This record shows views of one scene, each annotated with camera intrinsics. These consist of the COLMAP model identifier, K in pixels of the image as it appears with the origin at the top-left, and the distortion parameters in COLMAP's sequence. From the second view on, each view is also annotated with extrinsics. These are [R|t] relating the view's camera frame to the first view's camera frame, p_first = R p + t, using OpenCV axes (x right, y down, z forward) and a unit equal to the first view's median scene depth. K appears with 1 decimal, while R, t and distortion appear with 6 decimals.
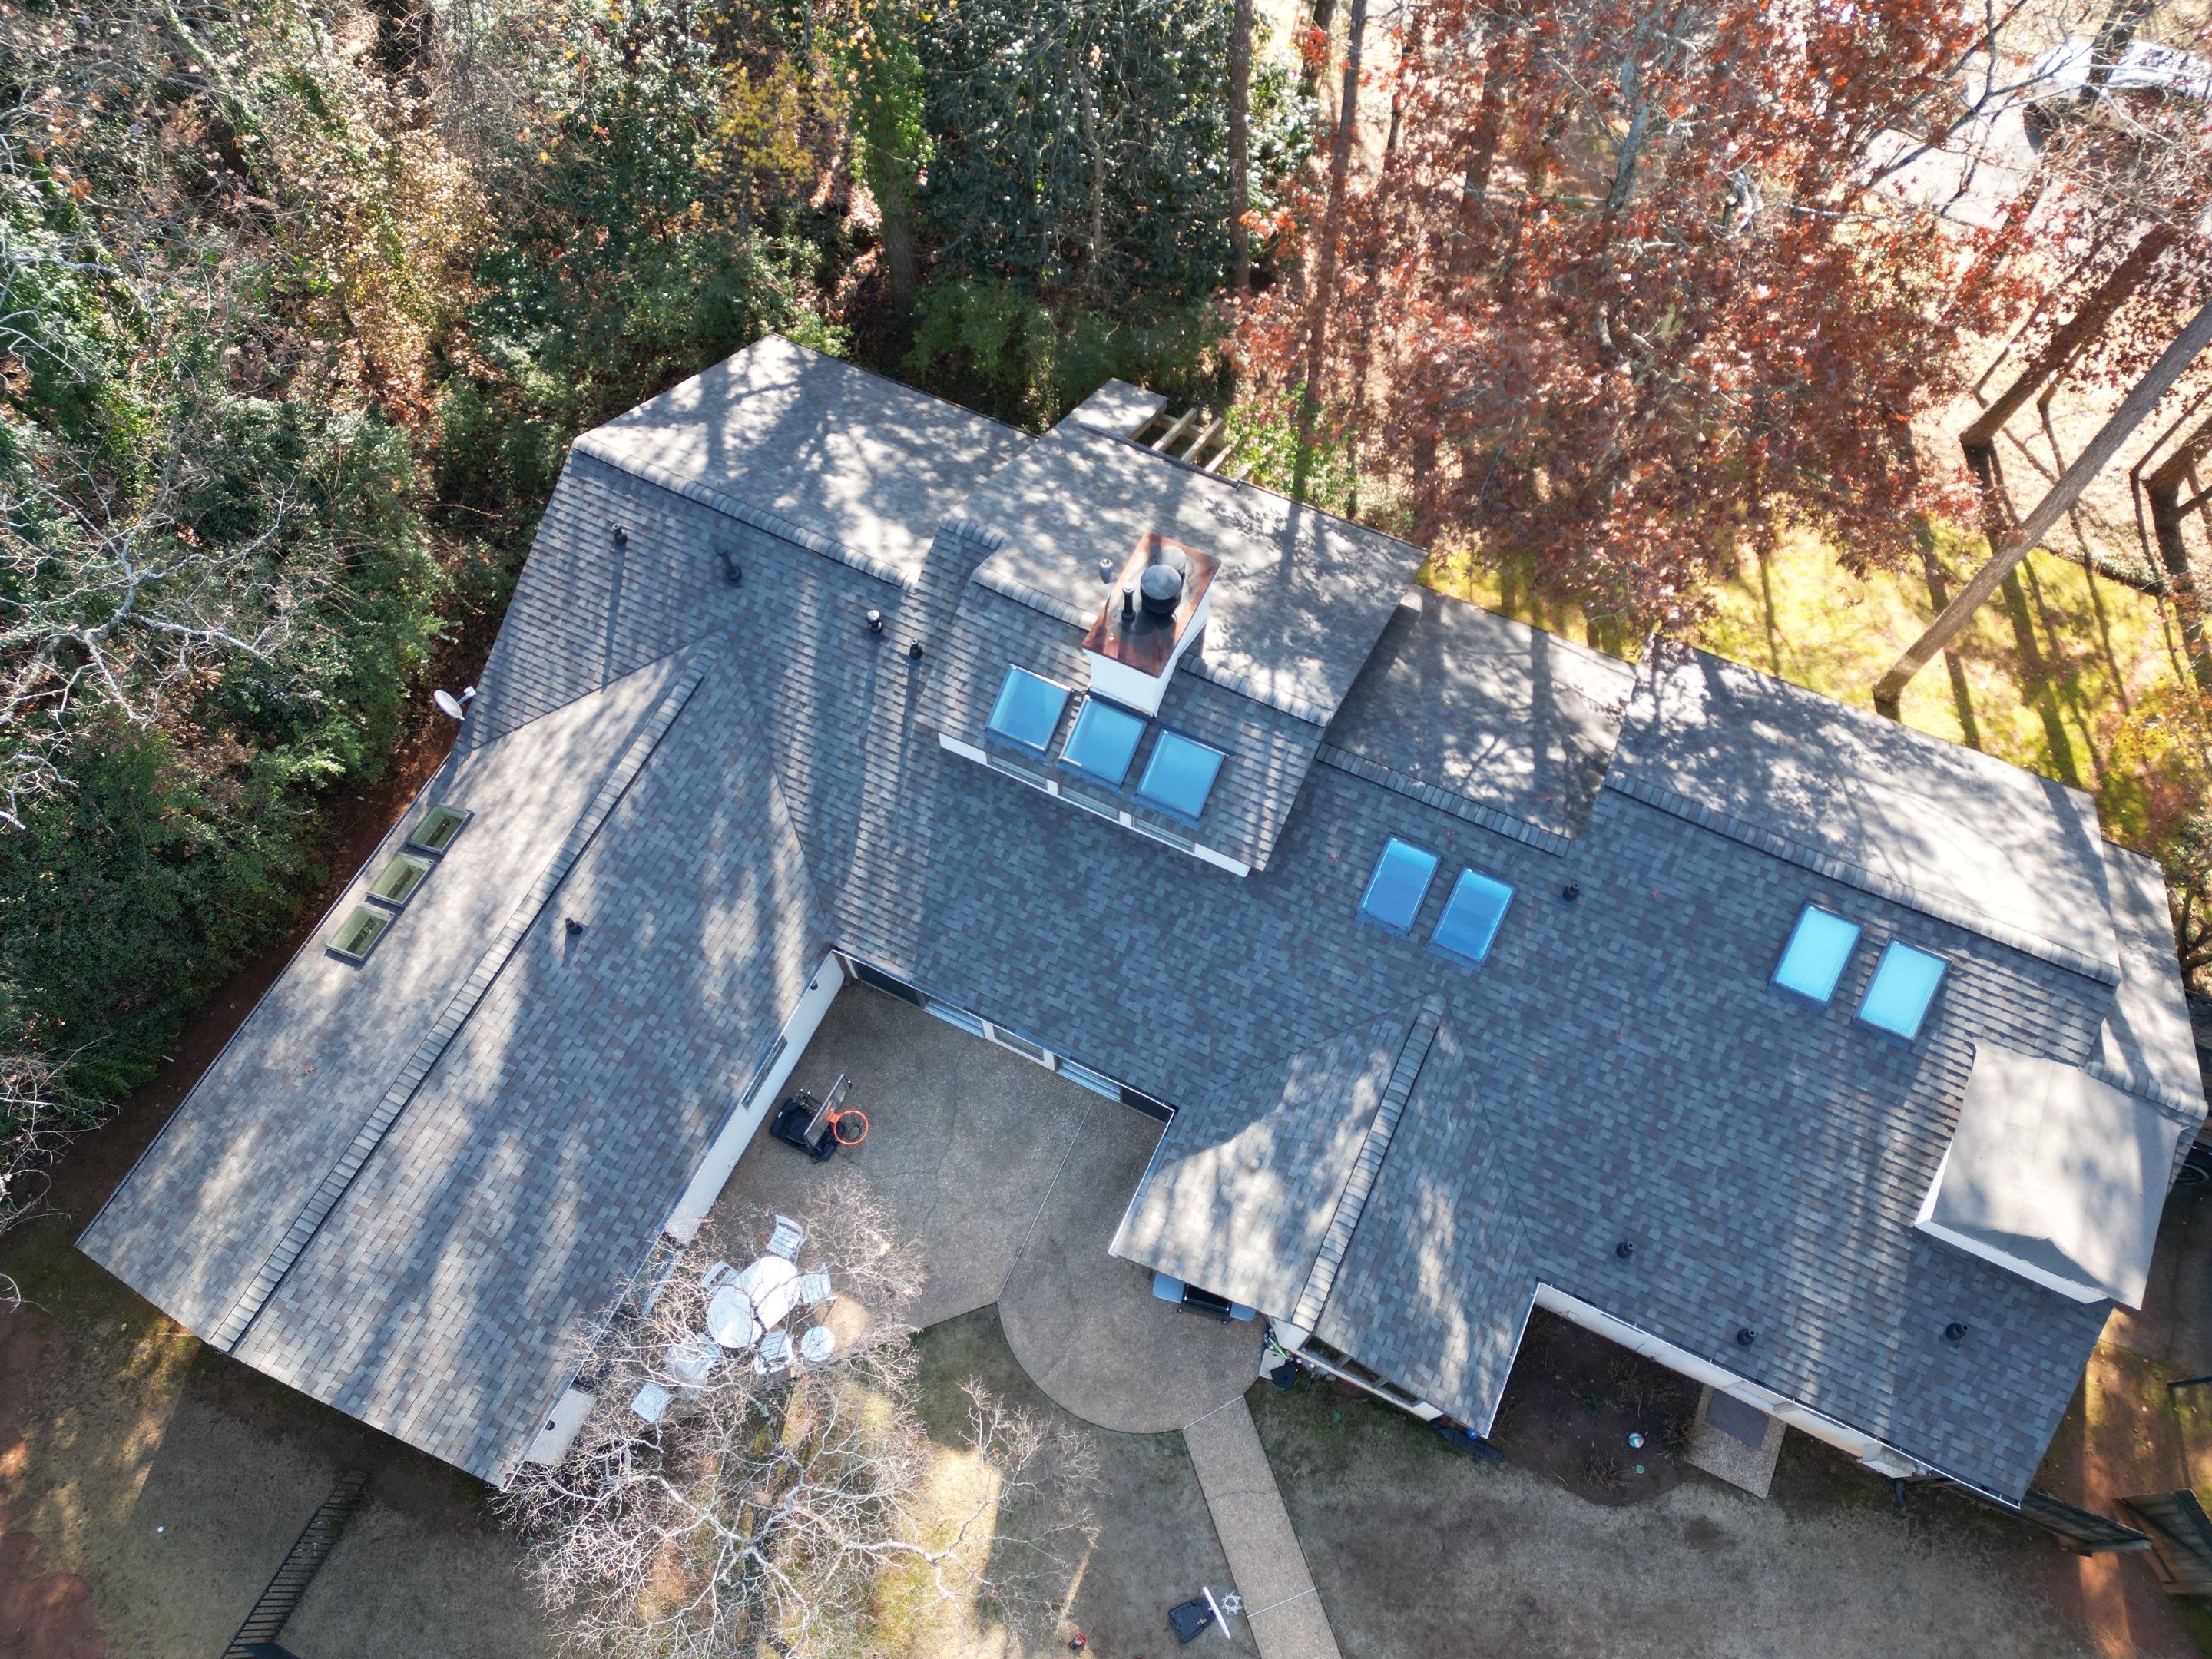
lens RADIAL K [[1536.8, 0, 1110.7], [0, 1536.8, 832.0], [0, 0, 1]] dist [0.067619, -0.069039]
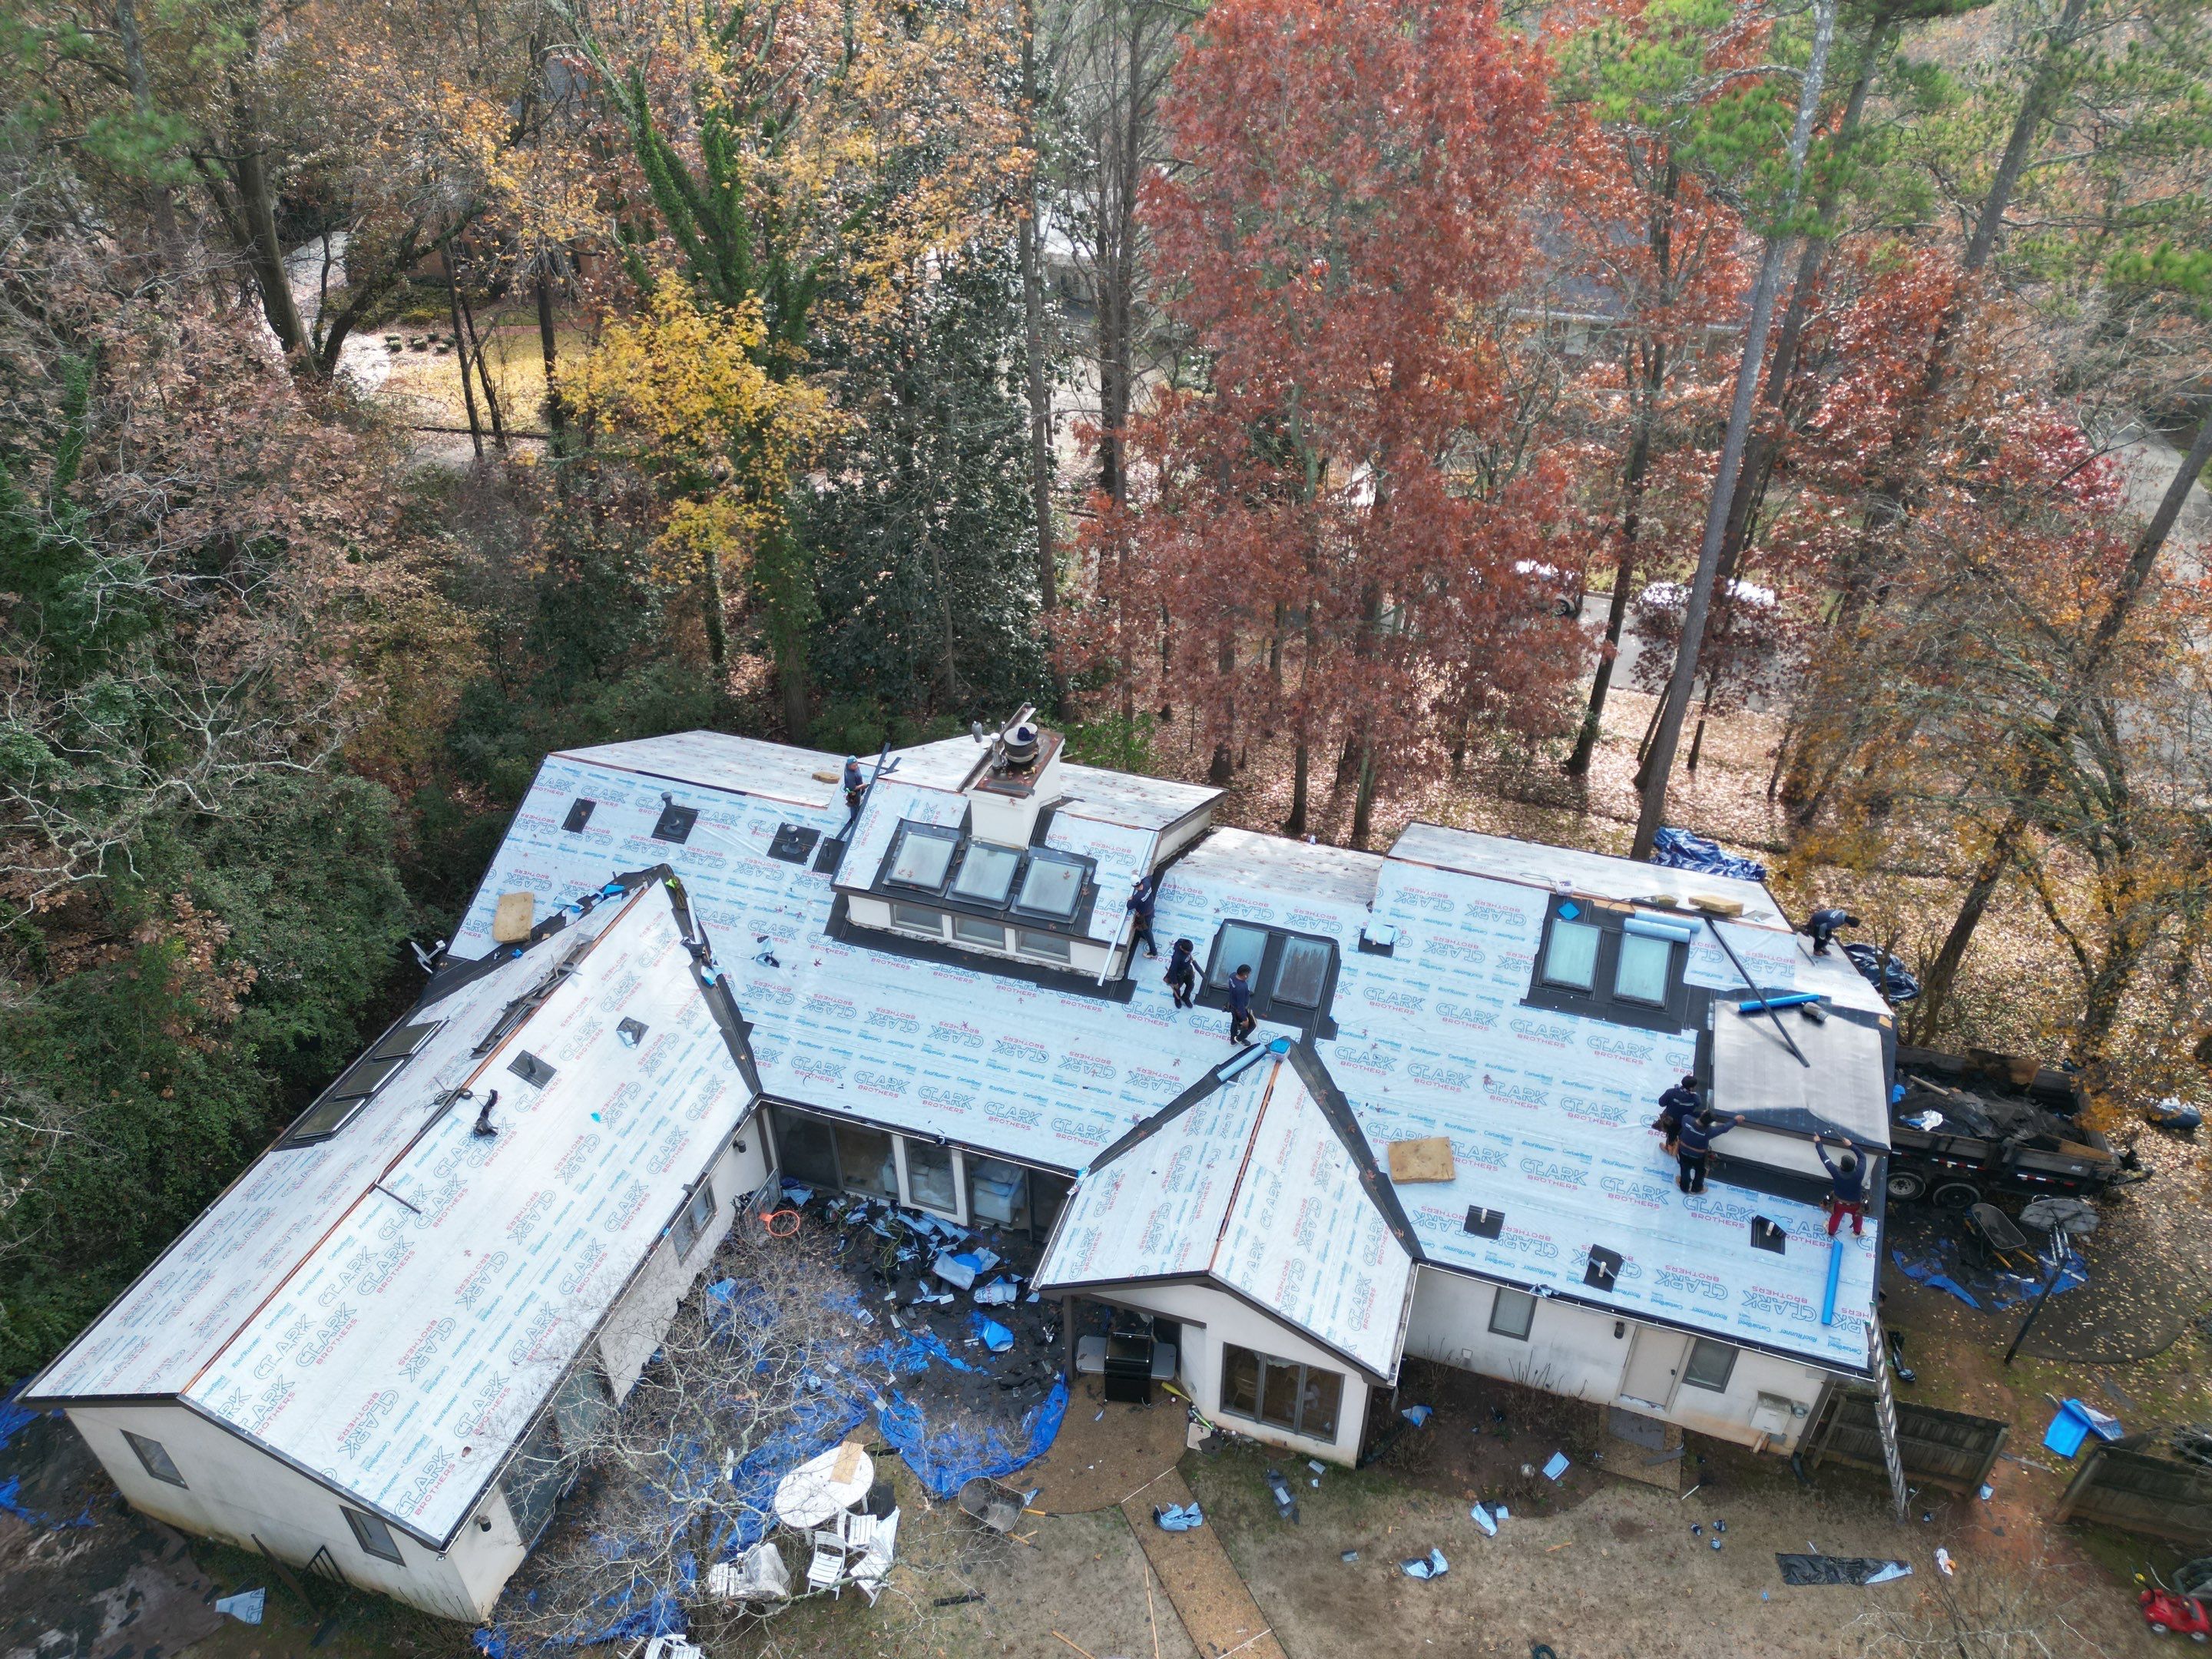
lens RADIAL K [[1512.7, 0, 1111.4], [0, 1512.7, 823.9], [0, 0, 1]] dist [0.066952, -0.069220]
pose [[0.990687, -0.080737, 0.109639, -0.034719], [0.122678, 0.878616, -0.461503, 0.471049], [-0.059070, 0.470655, 0.880338, -0.095425]]
